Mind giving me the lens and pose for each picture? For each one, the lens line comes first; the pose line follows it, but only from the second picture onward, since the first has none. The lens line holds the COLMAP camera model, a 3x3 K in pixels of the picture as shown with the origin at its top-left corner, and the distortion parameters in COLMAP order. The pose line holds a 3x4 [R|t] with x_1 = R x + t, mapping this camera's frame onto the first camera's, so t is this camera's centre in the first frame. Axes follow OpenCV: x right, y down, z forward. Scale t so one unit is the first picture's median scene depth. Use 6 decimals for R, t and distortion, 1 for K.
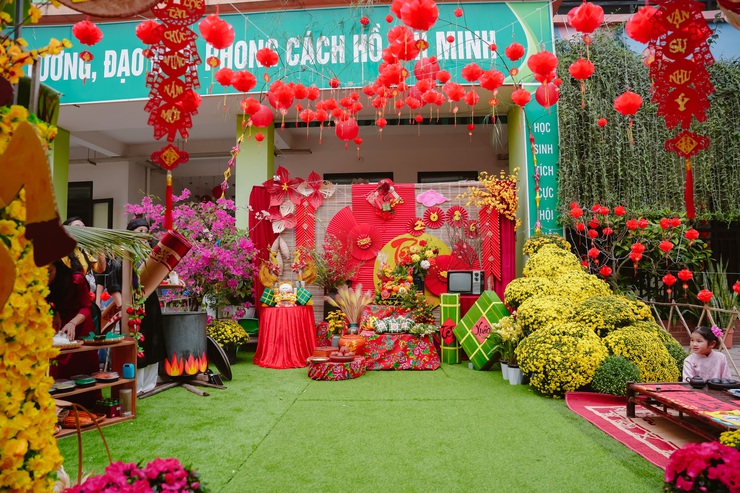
lens RADIAL K [[511.9, 0, 370.0], [0, 511.9, 246.5], [0, 0, 1]] dist [-0.002698, -0.000837]
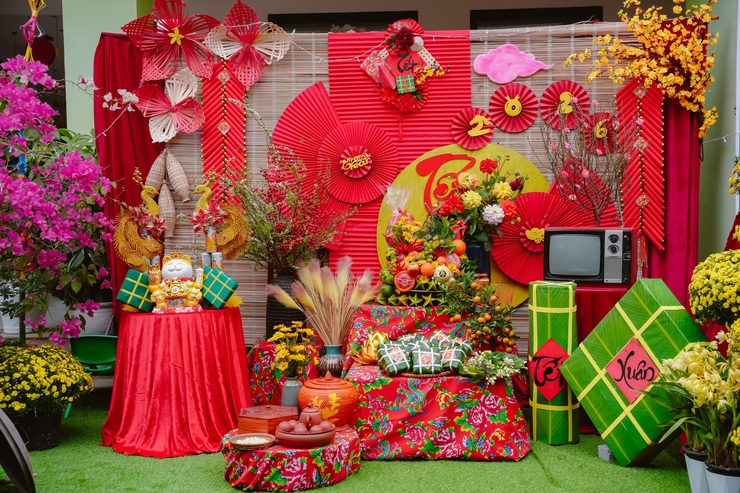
lens RADIAL K [[990.5, 0, 370.0], [0, 990.5, 246.5], [0, 0, 1]] dist [0.148209, 0.037429]
pose [[0.999996, 0.000145, 0.002957, -0.002067], [-0.000374, 0.996976, 0.077714, -0.004022], [-0.002936, -0.077715, 0.996971, 0.142879]]
